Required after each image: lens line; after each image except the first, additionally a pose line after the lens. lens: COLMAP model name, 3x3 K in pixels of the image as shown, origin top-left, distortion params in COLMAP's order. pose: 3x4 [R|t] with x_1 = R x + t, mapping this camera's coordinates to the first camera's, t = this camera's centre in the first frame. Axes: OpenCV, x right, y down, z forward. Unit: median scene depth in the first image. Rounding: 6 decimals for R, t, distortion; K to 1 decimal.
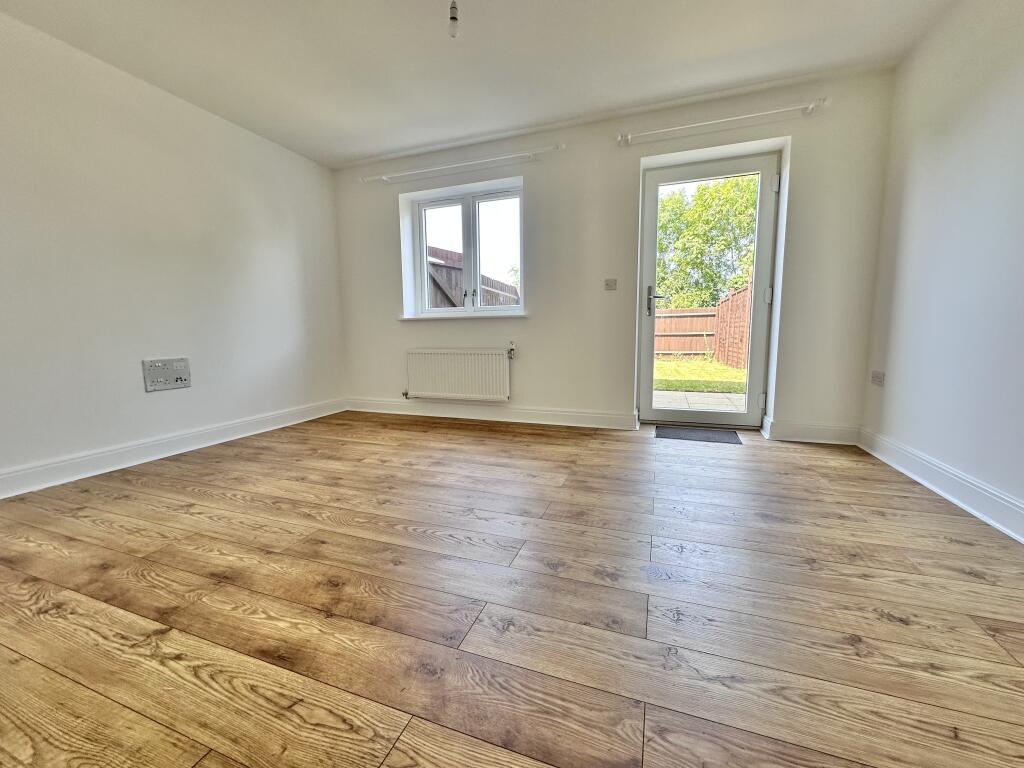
lens RADIAL K [[406.7, 0, 514.6], [0, 406.7, 375.8], [0, 0, 1]] dist [-0.003988, 0.000888]
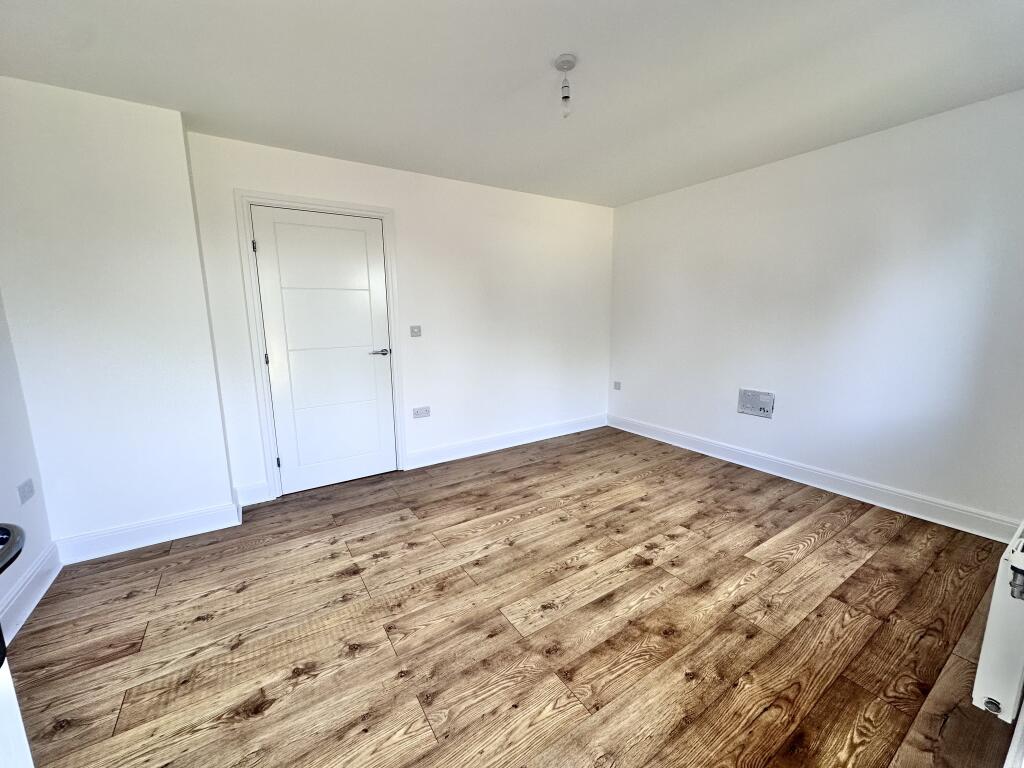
lens RADIAL K [[406.7, 0, 512.3], [0, 406.7, 385.2], [0, 0, 1]] dist [-0.003988, 0.000888]
pose [[-0.600338, 0.159143, -0.783752, 0.757870], [-0.068065, 0.966278, 0.248342, -0.436134], [0.796845, 0.202435, -0.569261, 1.546517]]
